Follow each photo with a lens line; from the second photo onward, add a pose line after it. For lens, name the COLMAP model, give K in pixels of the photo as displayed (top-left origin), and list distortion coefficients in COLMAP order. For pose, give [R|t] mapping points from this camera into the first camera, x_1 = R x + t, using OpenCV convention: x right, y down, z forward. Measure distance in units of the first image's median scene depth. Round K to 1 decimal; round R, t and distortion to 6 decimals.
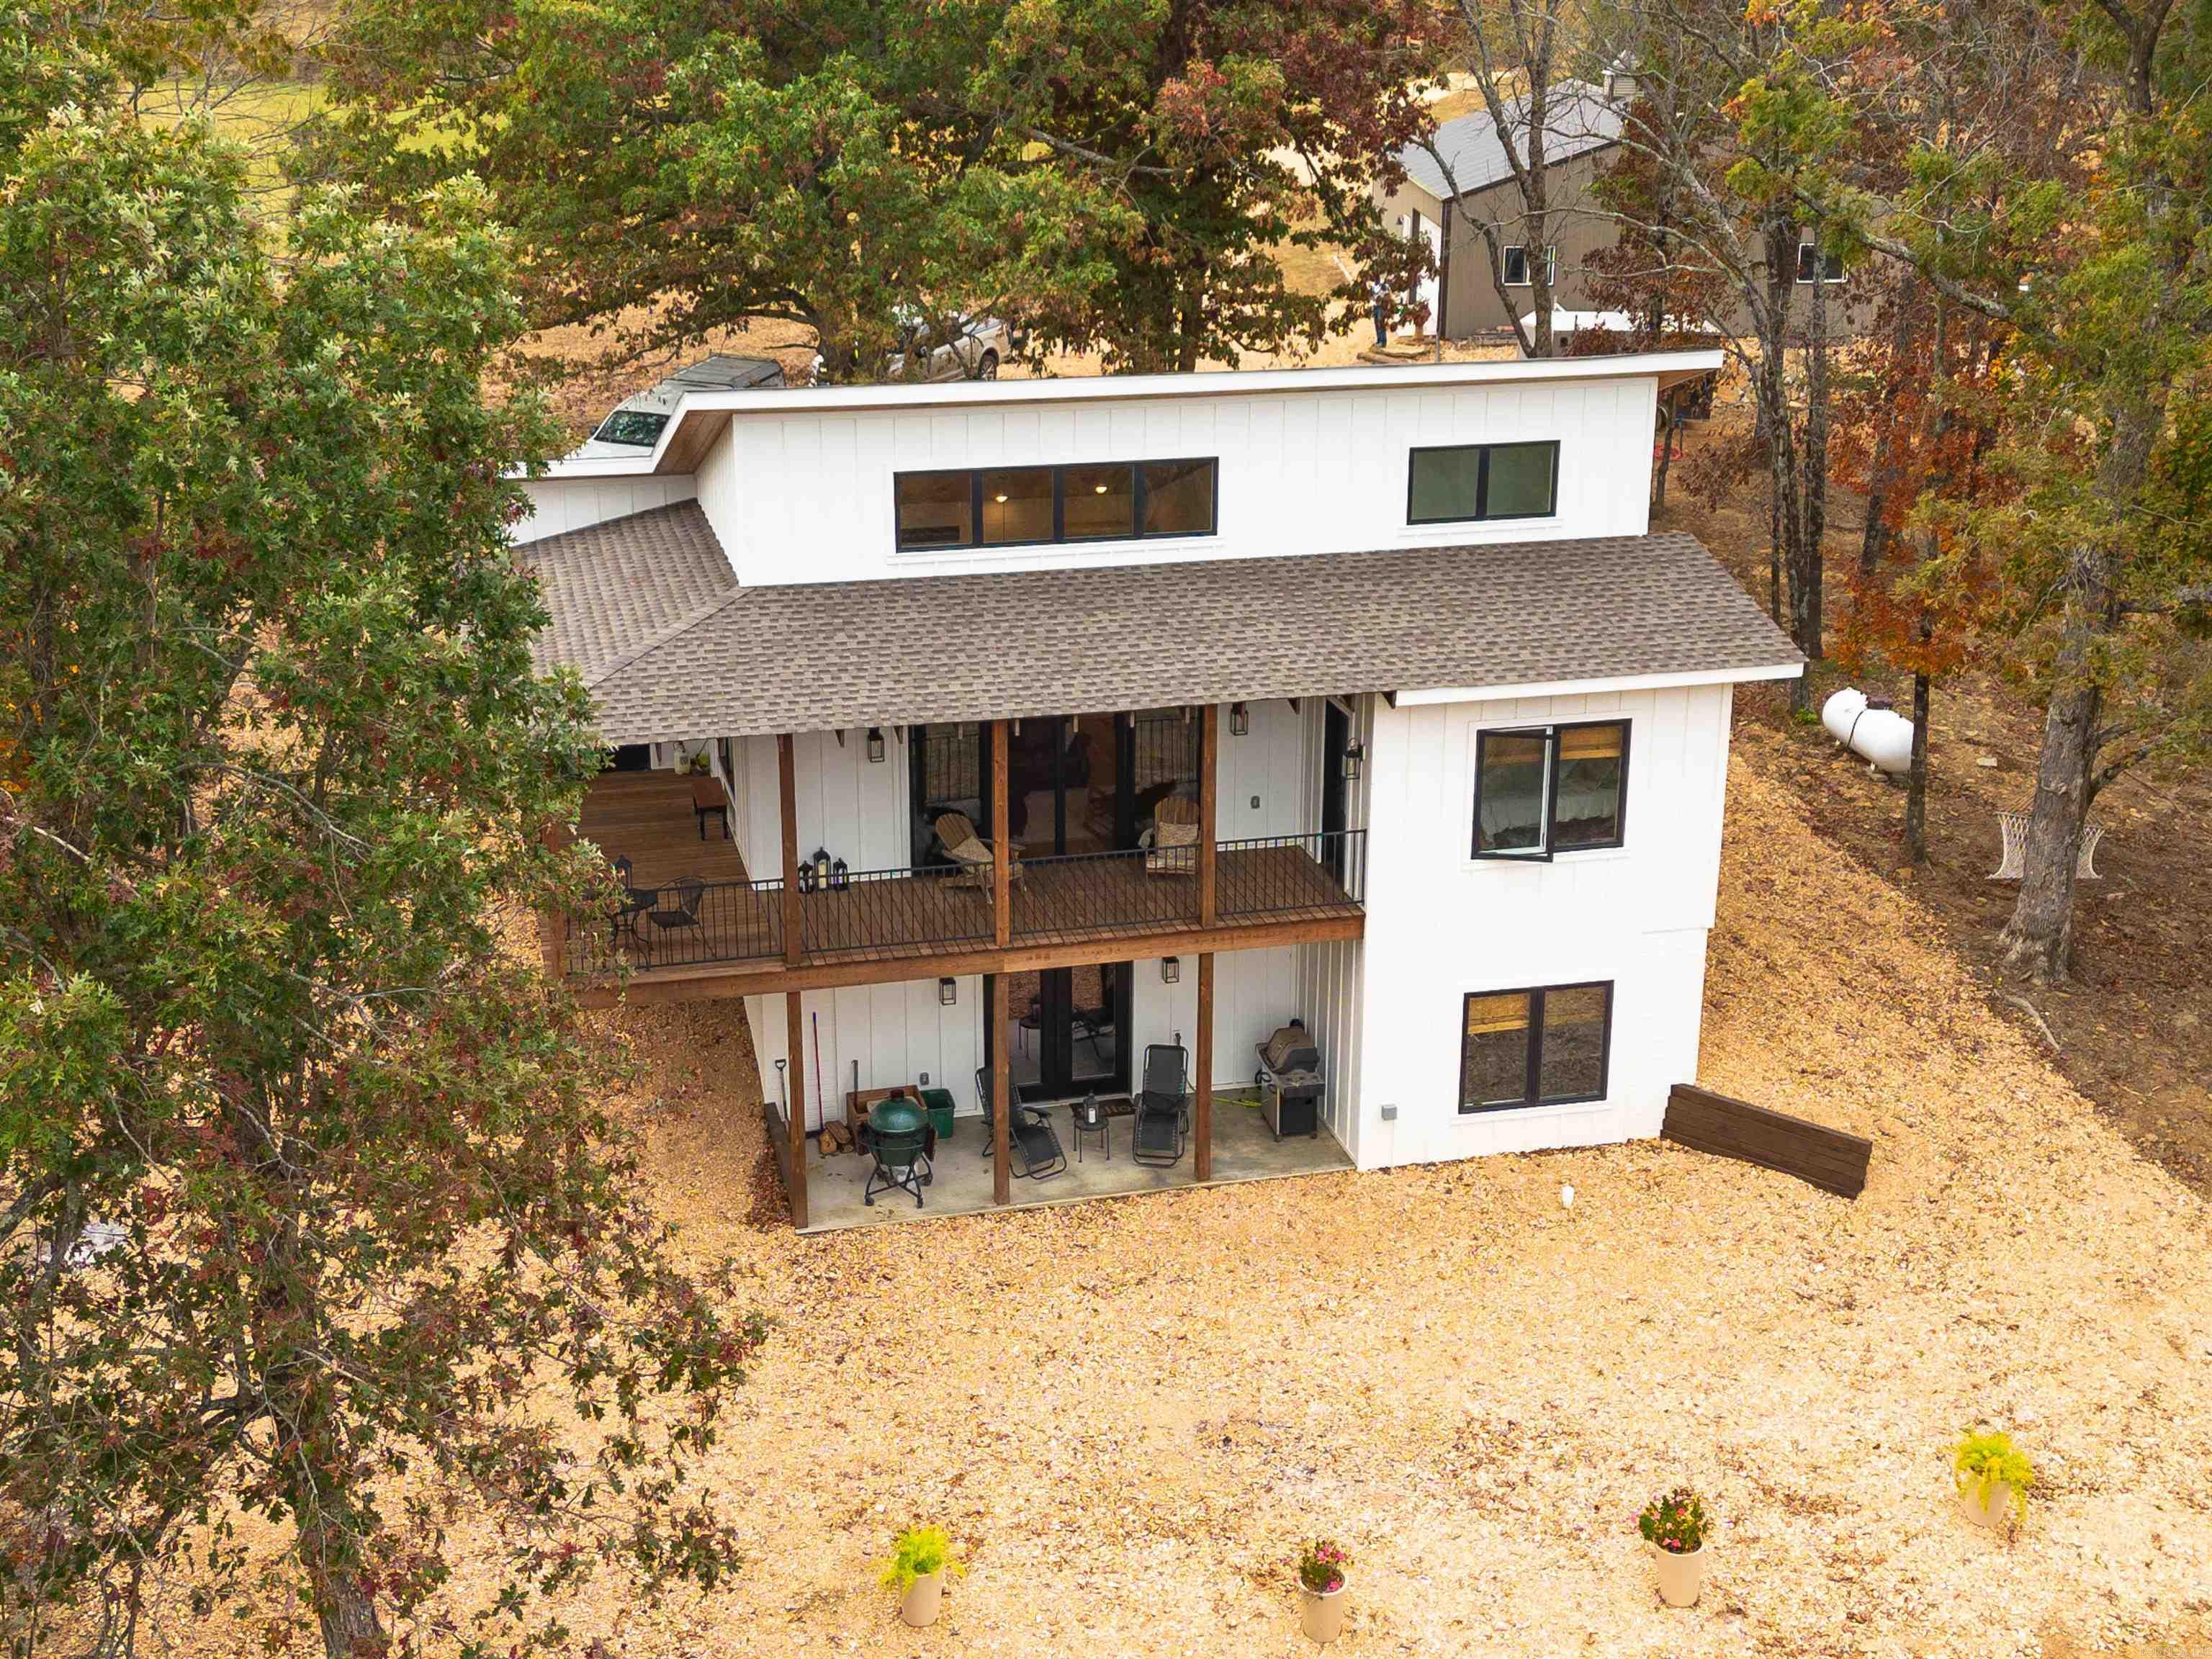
lens RADIAL K [[2457.4, 0, 1102.2], [0, 2457.4, 822.0], [0, 0, 1]] dist [0.027502, 0.000000]
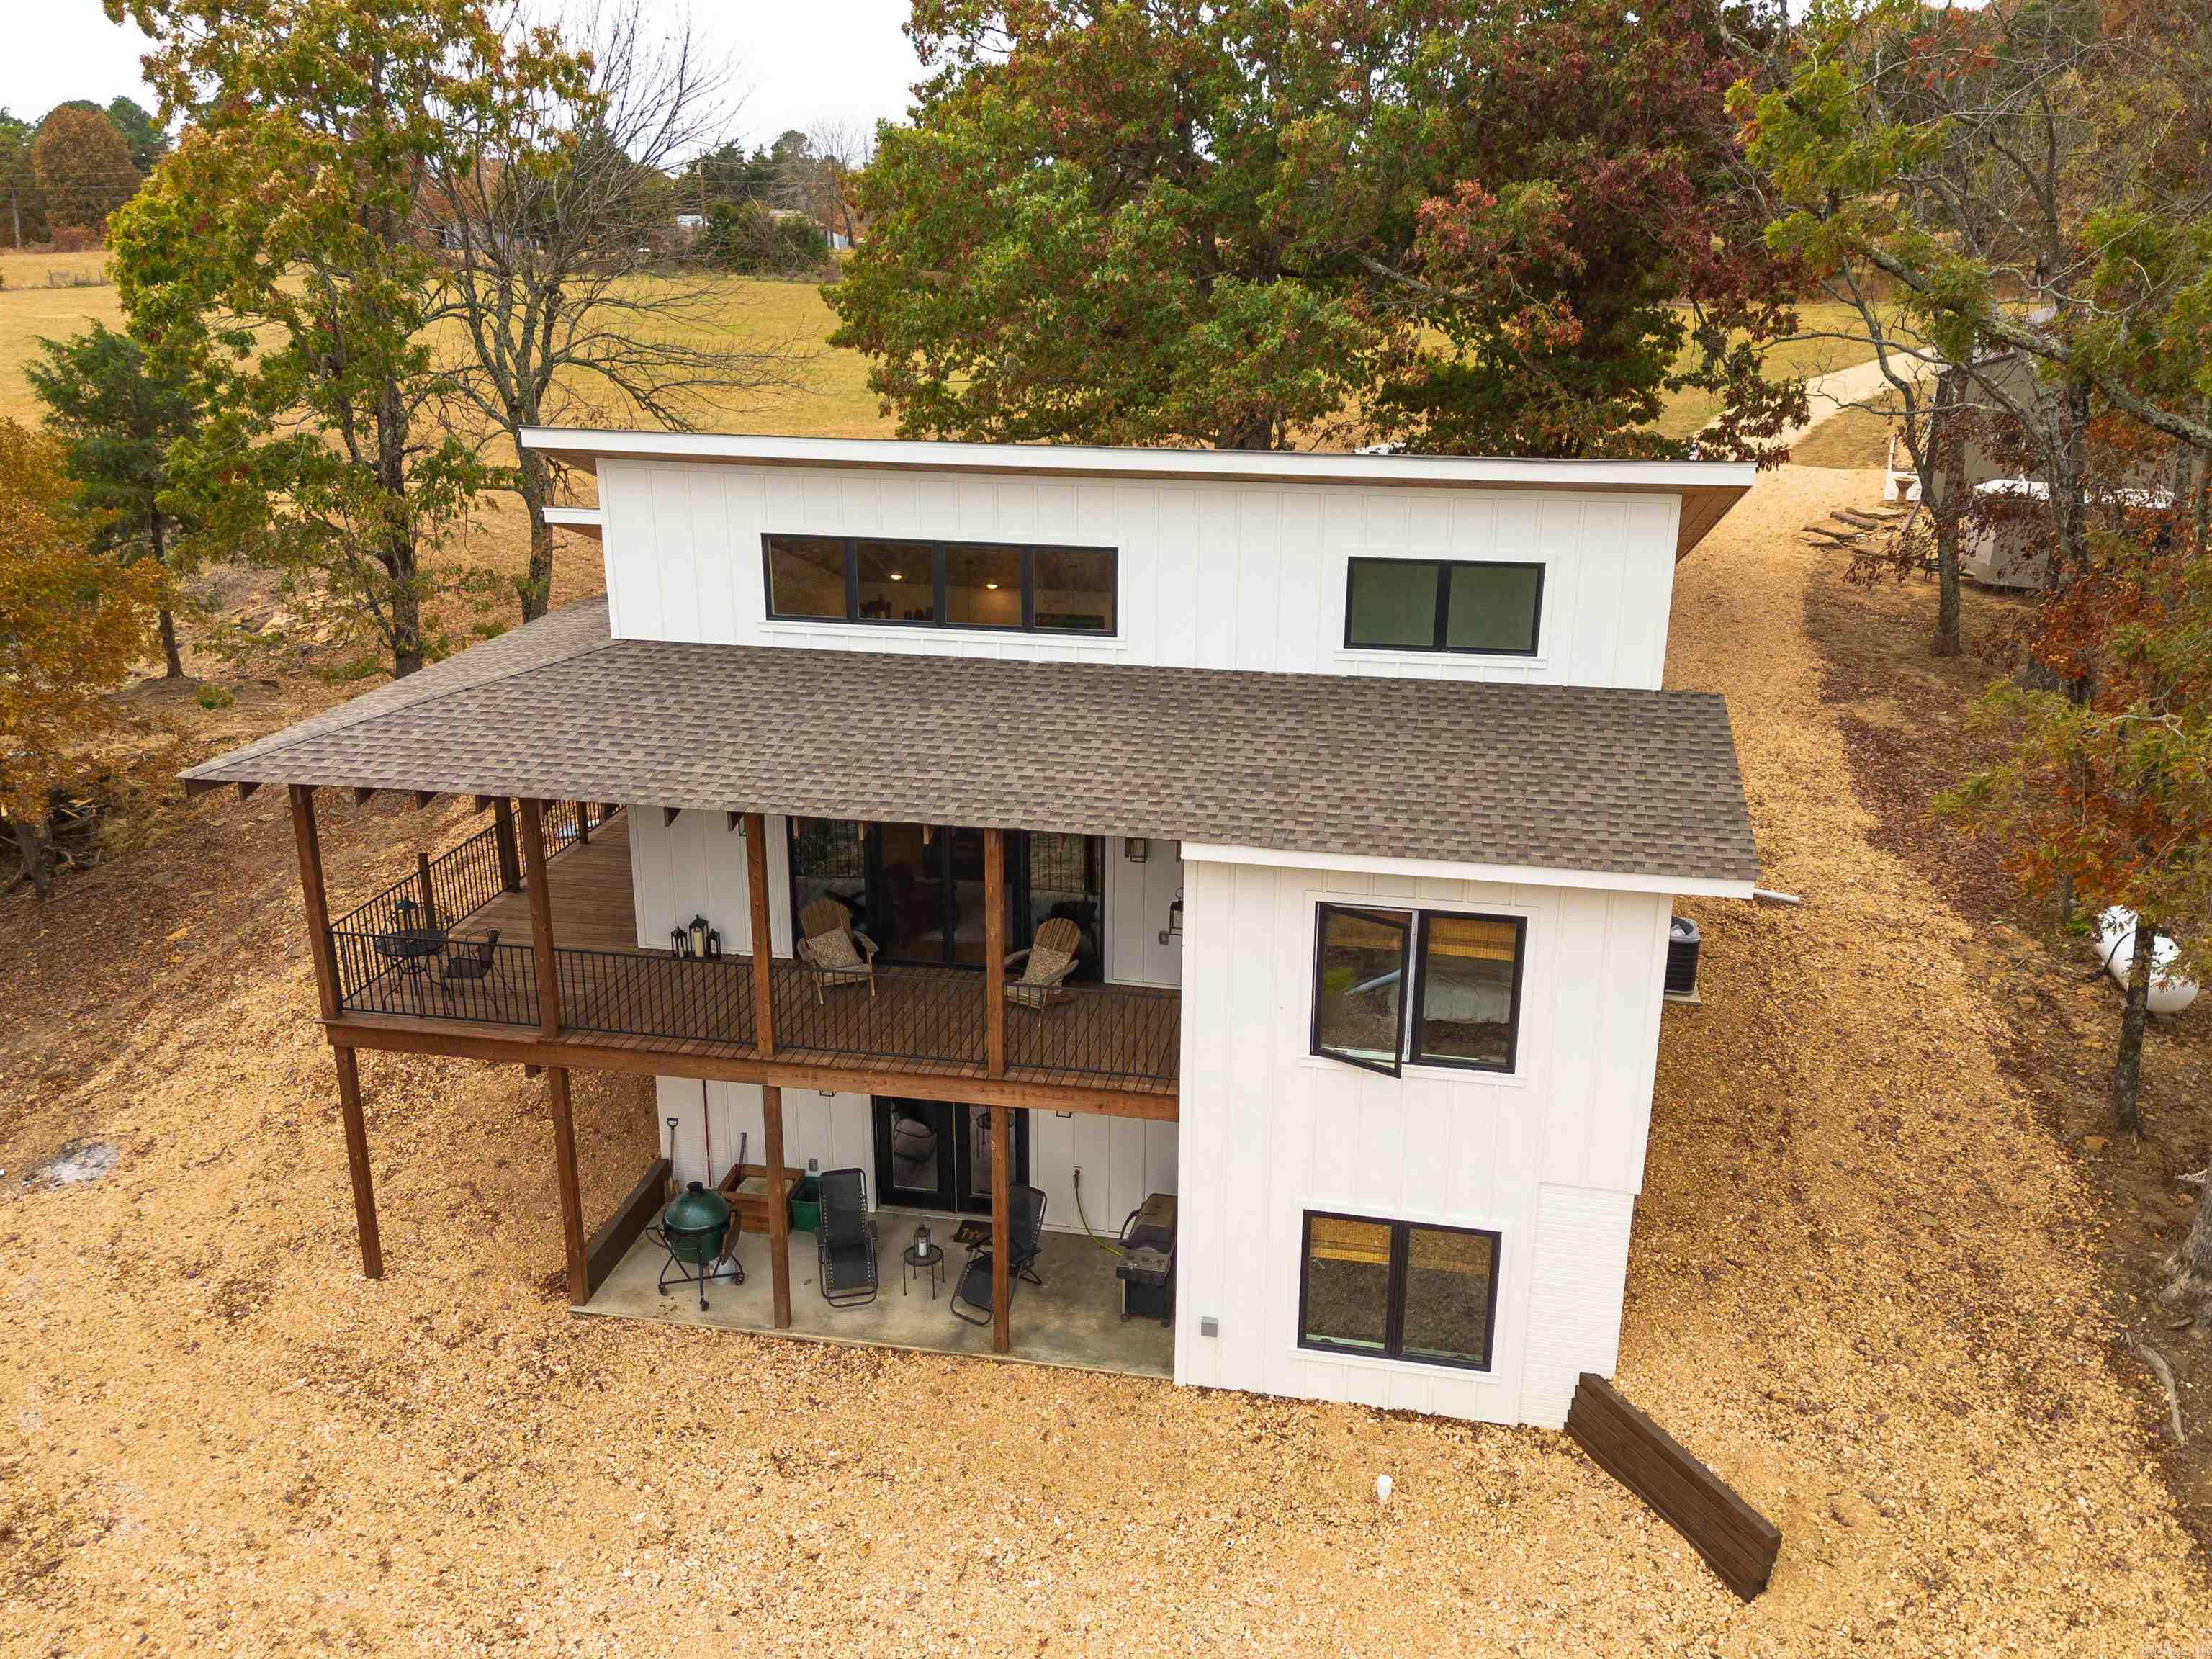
lens RADIAL K [[1751.8, 0, 1120.8], [0, 1751.8, 811.3], [0, 0, 1]] dist [0.036099, -0.031225]
pose [[0.917618, 0.135160, -0.373777, 0.289406], [-0.141019, 0.989937, 0.011767, -0.061137], [0.371606, 0.041913, 0.927444, 0.412176]]
